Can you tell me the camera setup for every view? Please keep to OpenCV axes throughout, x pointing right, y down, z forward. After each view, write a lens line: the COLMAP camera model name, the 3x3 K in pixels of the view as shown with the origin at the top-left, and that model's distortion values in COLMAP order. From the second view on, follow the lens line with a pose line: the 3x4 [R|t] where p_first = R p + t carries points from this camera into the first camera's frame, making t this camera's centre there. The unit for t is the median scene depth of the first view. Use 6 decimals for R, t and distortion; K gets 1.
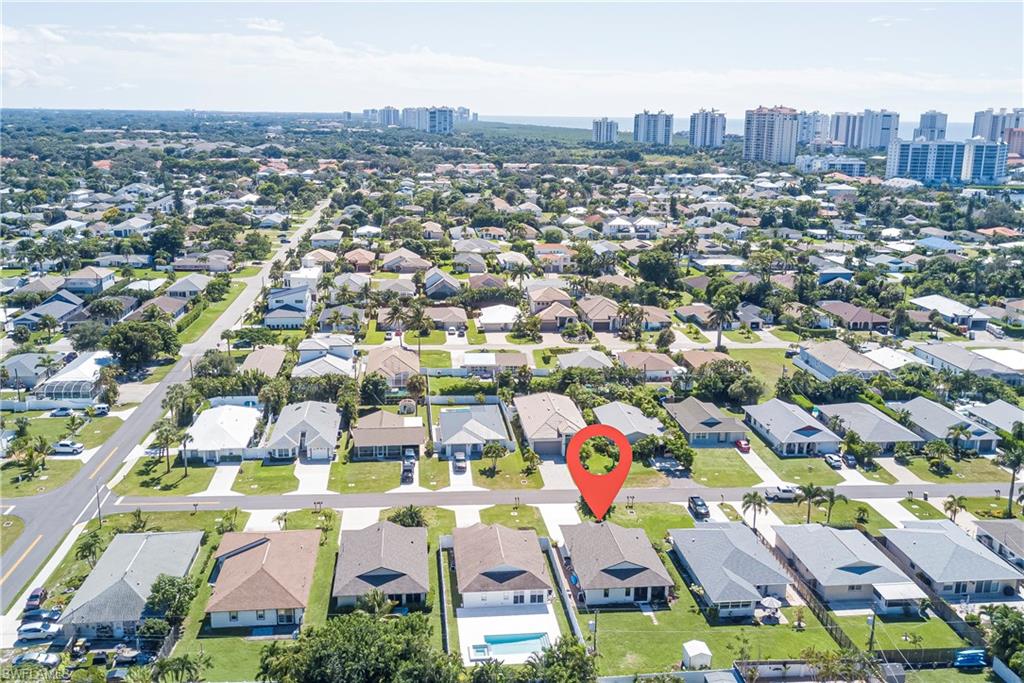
lens RADIAL K [[924.6, 0, 512.0], [0, 924.6, 341.5], [0, 0, 1]] dist [0.009236, -0.003784]
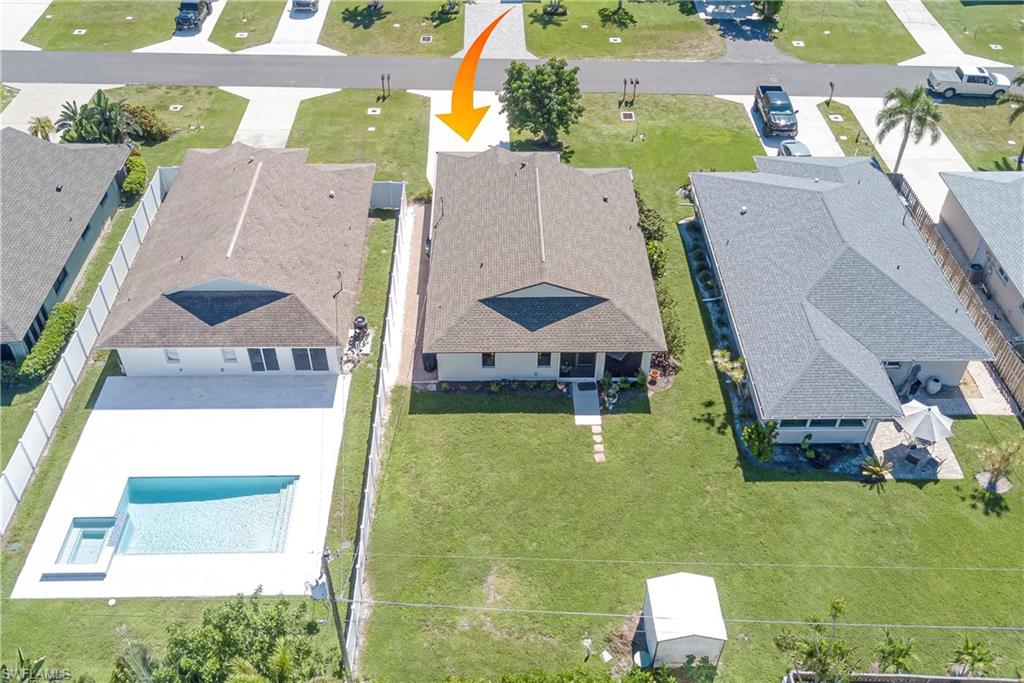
lens RADIAL K [[924.6, 0, 512.0], [0, 924.6, 341.5], [0, 0, 1]] dist [0.009236, -0.003784]
pose [[0.995755, 0.056926, -0.072321, 0.123423], [-0.016483, 0.883372, 0.468383, 0.074481], [0.090550, -0.465203, 0.880560, 0.587296]]
